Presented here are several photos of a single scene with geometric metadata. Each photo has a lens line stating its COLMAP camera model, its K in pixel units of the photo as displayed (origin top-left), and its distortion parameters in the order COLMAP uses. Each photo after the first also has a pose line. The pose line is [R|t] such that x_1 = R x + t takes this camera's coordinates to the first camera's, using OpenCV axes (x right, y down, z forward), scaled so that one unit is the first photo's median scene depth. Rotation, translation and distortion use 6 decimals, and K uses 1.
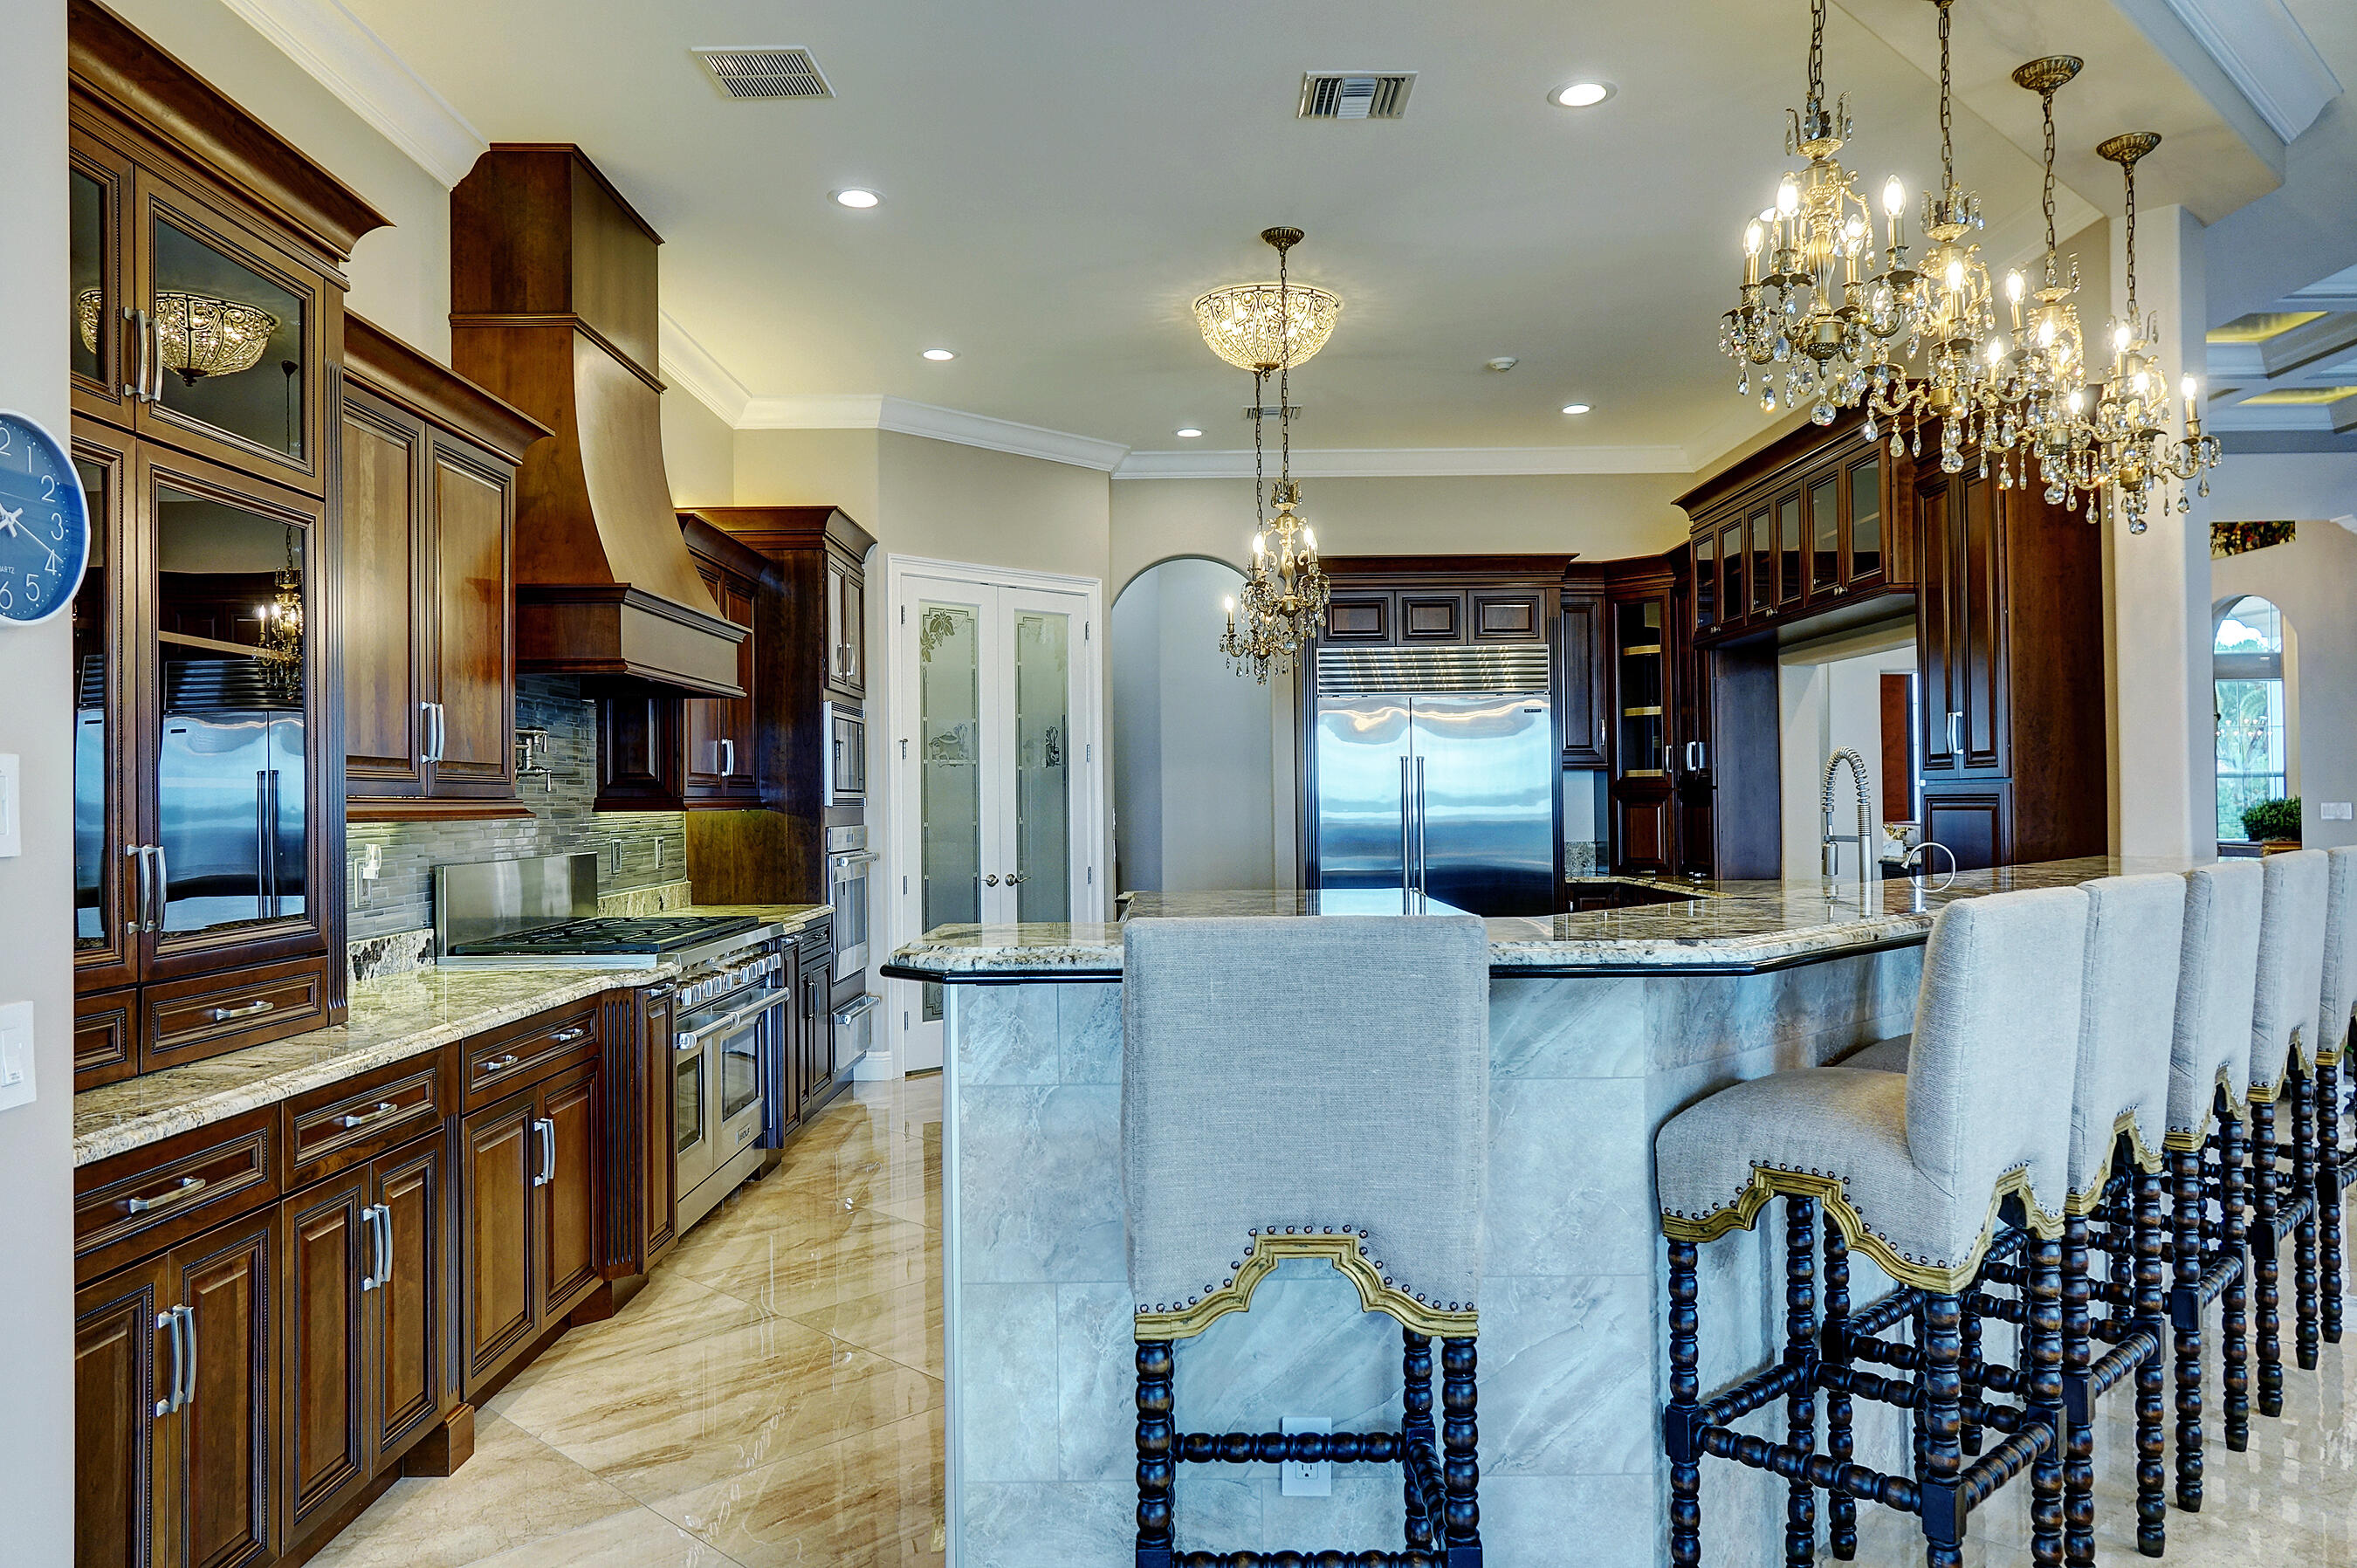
lens RADIAL K [[1649.6, 0, 1178.5], [0, 1649.6, 784.0], [0, 0, 1]] dist [-0.001248, -0.005166]
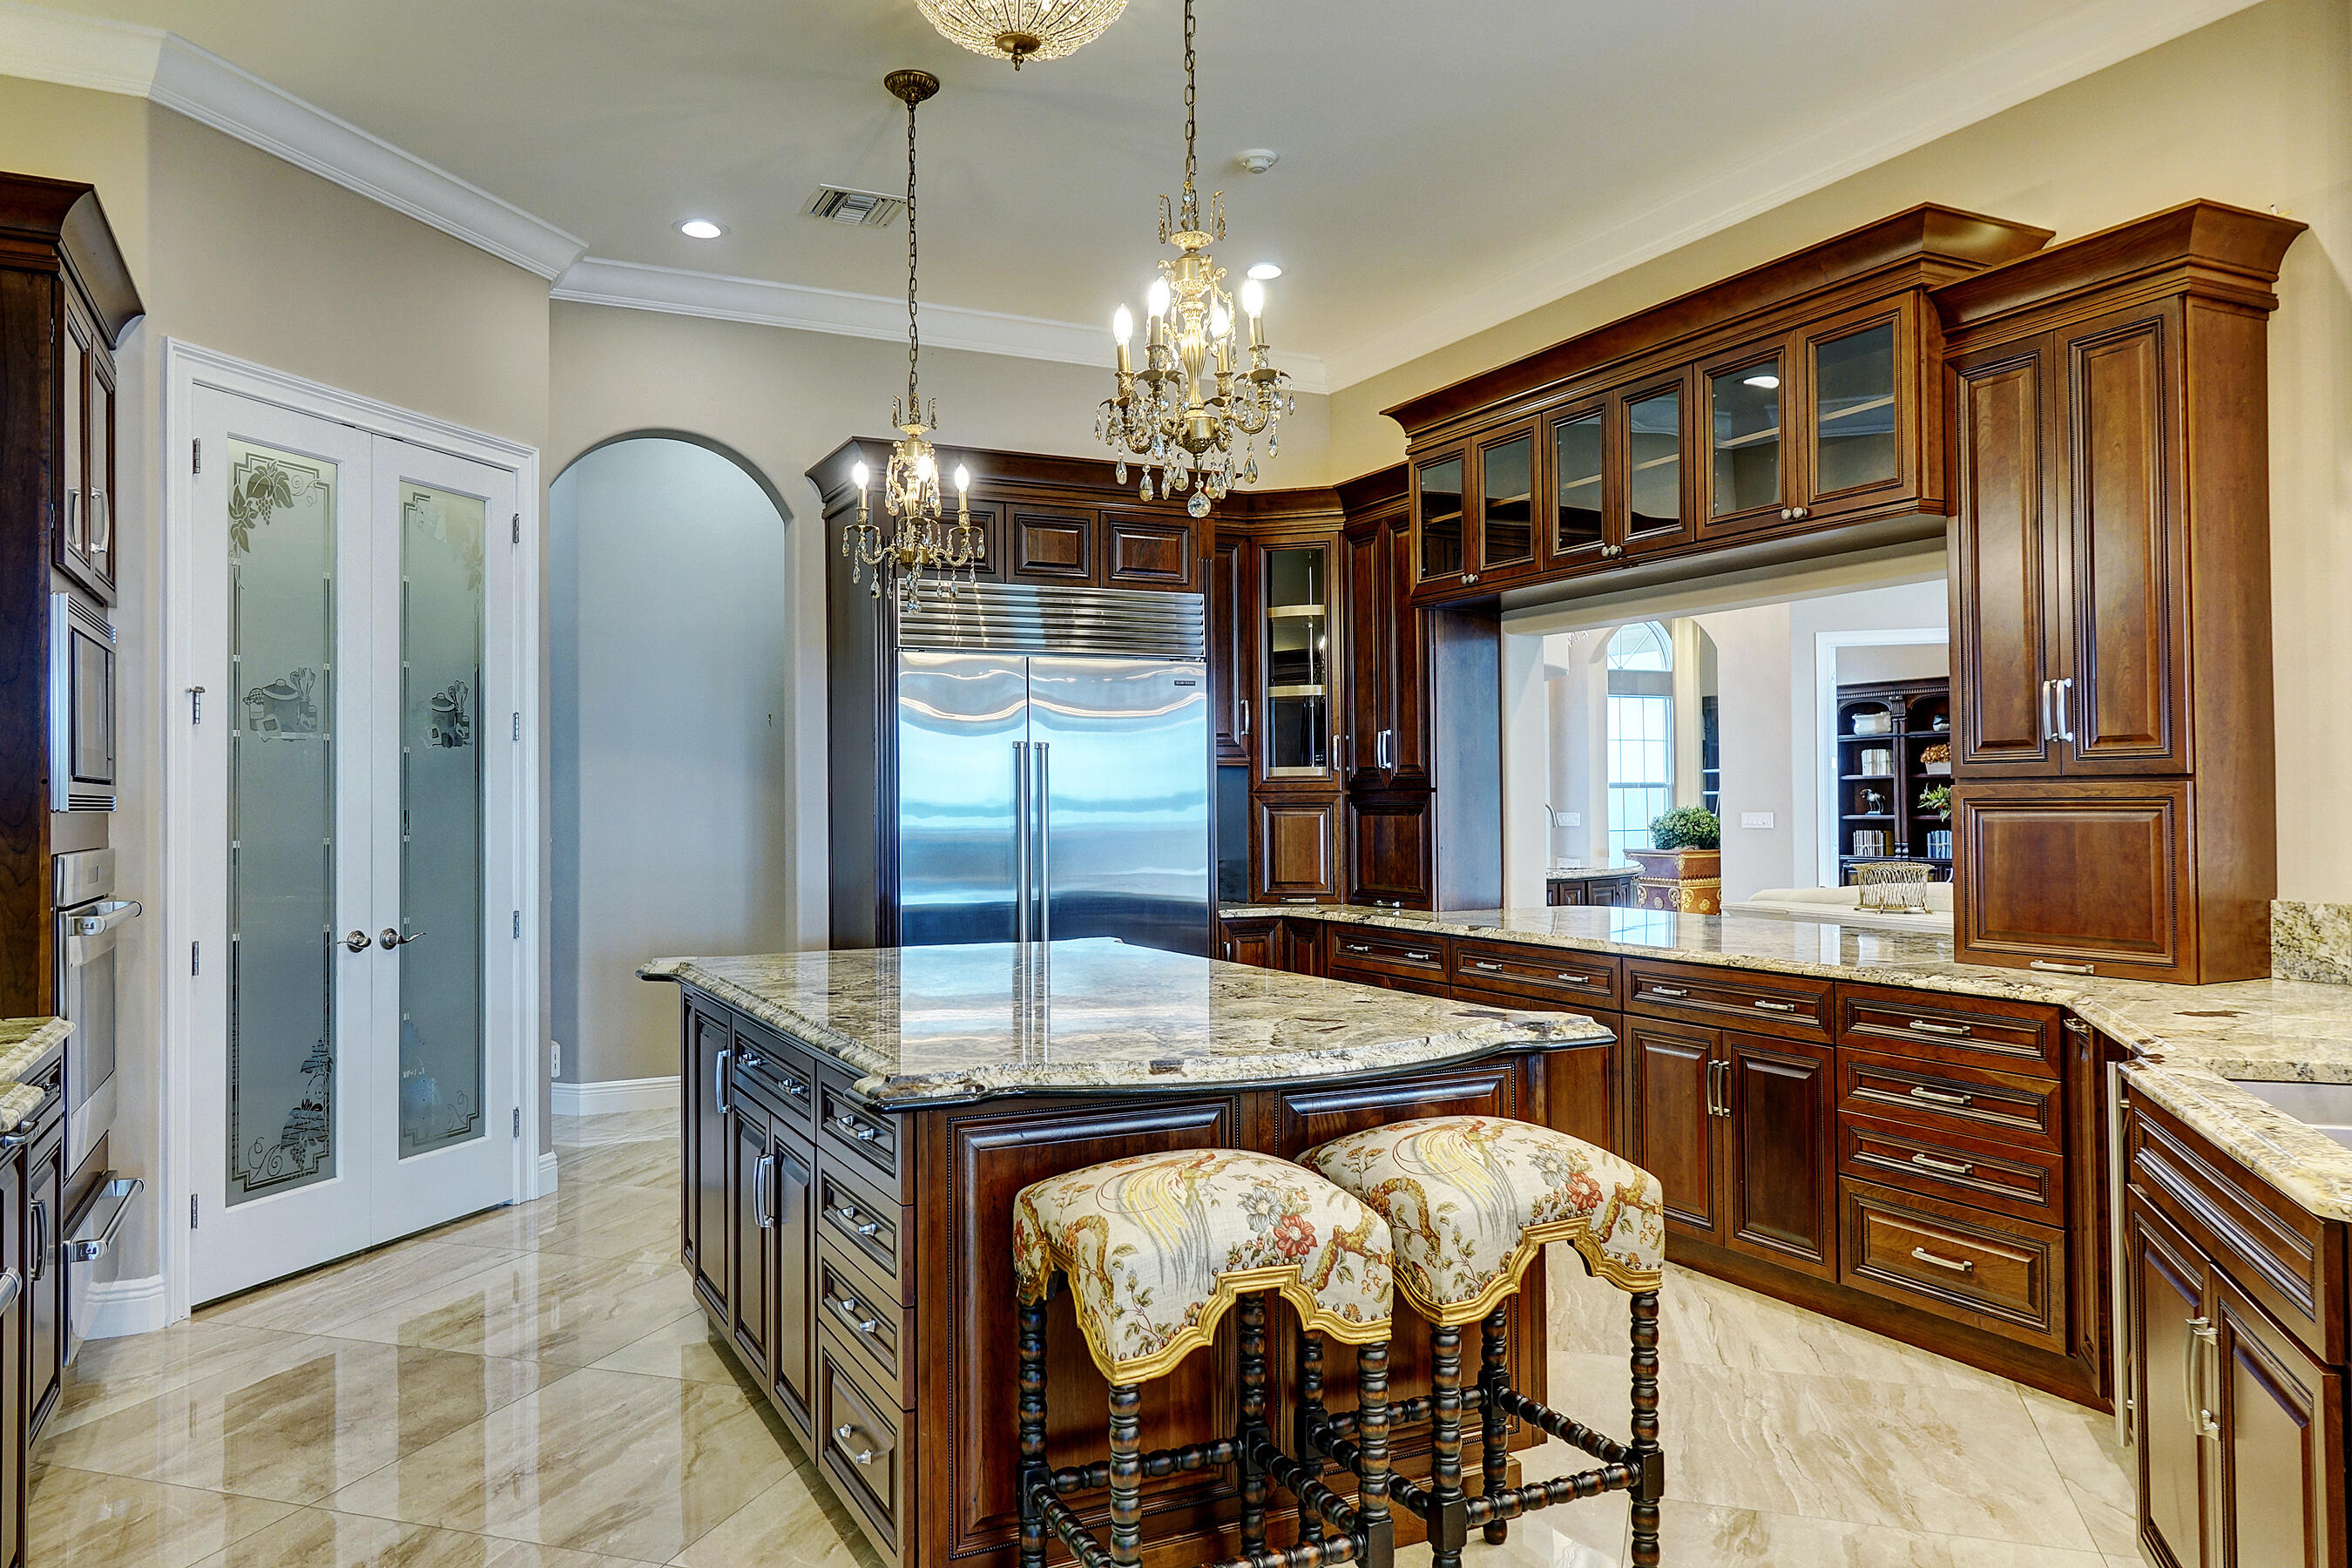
lens RADIAL K [[1641.3, 0, 1178.8], [0, 1641.3, 779.7], [0, 0, 1]] dist [0.002842, 0.000665]
pose [[0.894855, 0.011342, 0.446213, -0.116625], [-0.007890, 0.999923, -0.009594, 0.005545], [-0.446287, 0.005064, 0.894876, 0.370073]]
